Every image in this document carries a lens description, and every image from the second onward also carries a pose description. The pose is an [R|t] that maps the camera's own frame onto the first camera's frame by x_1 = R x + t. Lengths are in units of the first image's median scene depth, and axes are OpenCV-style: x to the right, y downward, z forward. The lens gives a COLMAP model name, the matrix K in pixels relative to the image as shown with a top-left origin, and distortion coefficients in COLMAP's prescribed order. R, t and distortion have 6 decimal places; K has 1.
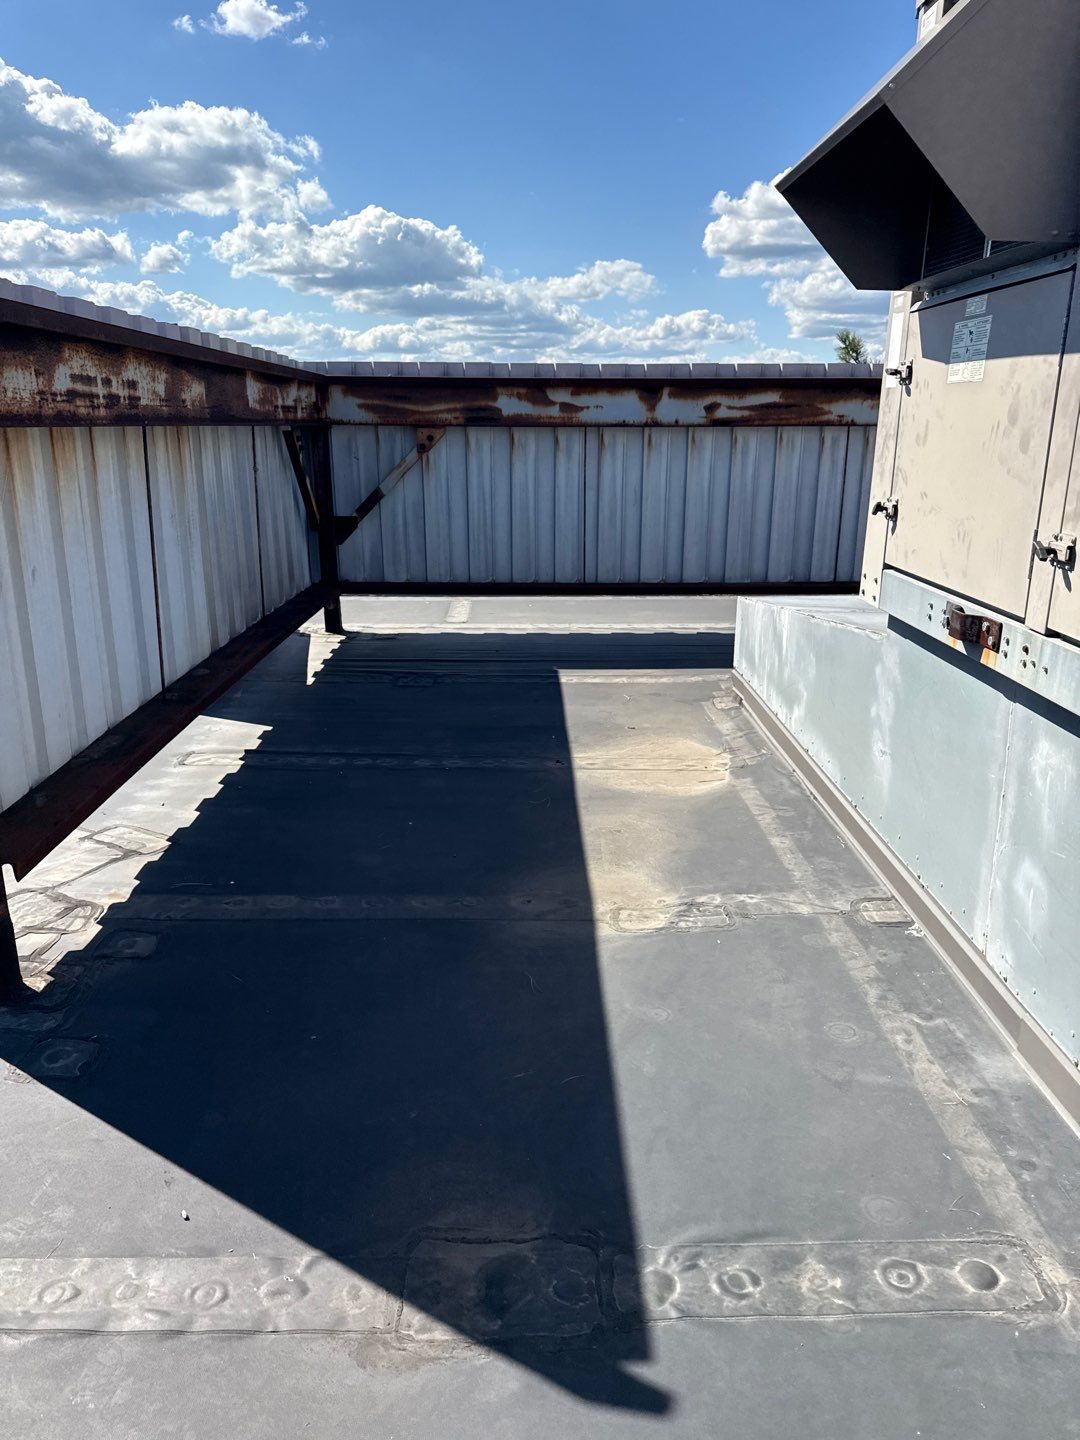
lens RADIAL K [[1049.6, 0, 540.0], [0, 1049.6, 720.0], [0, 0, 1]] dist [0.103454, -0.001230]
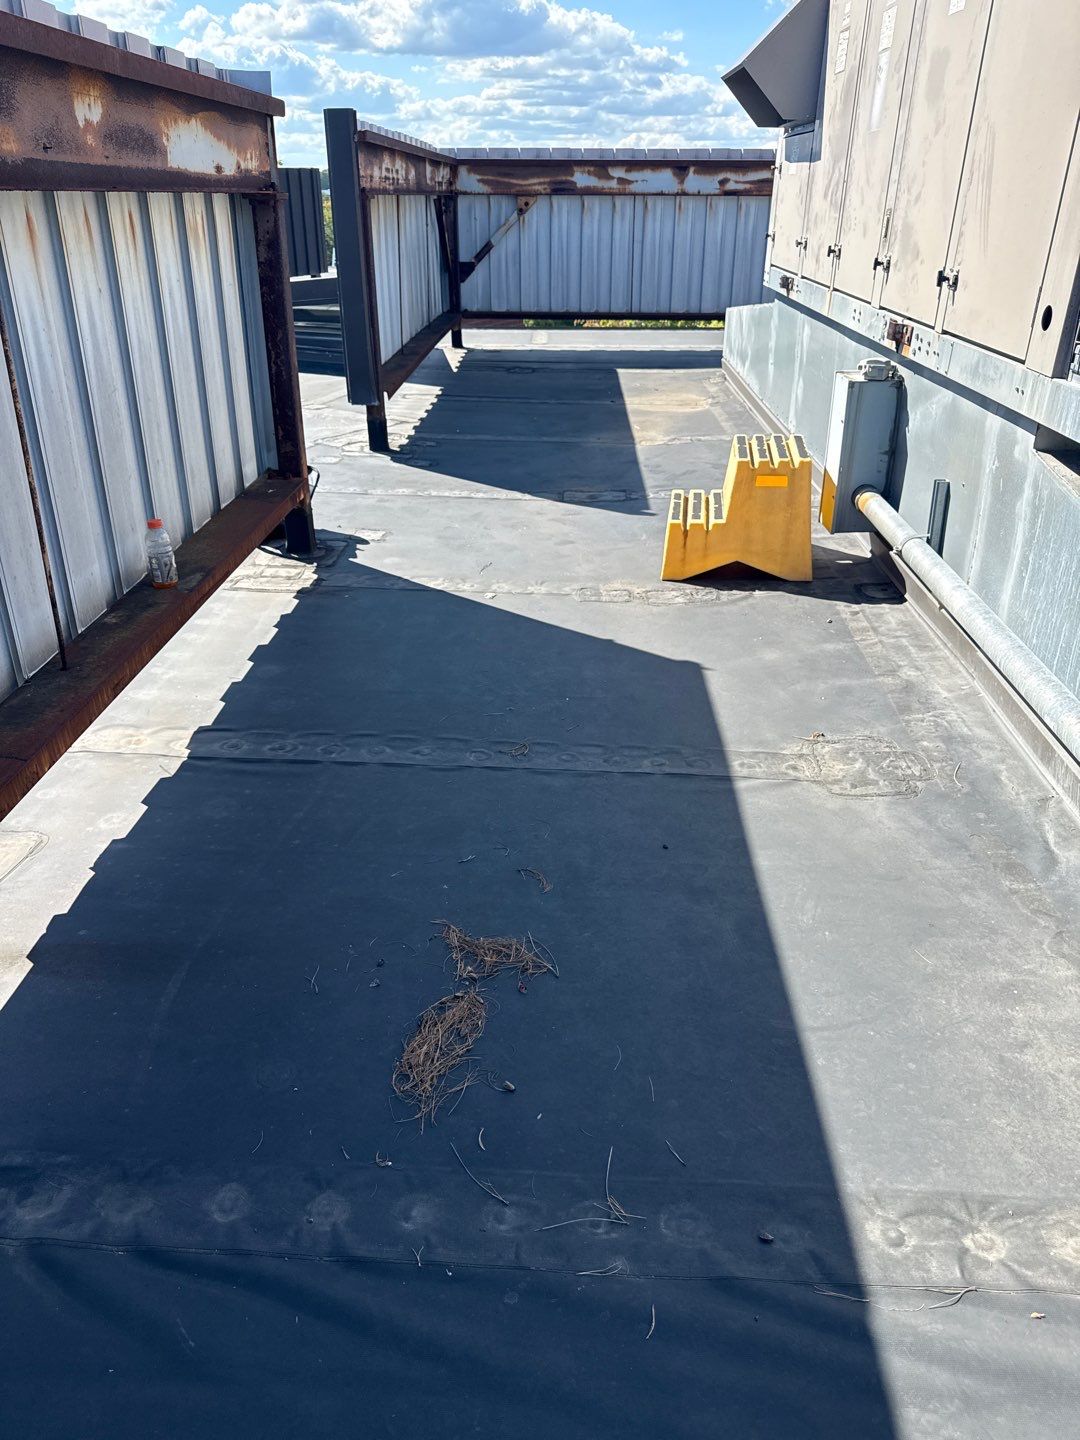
lens RADIAL K [[1027.2, 0, 540.0], [0, 1027.2, 720.0], [0, 0, 1]] dist [0.004782, -0.007905]
pose [[0.999011, 0.020652, -0.039369, -0.015867], [-0.012476, 0.980203, 0.197603, 0.146030], [0.042671, -0.196917, 0.979491, -0.509761]]
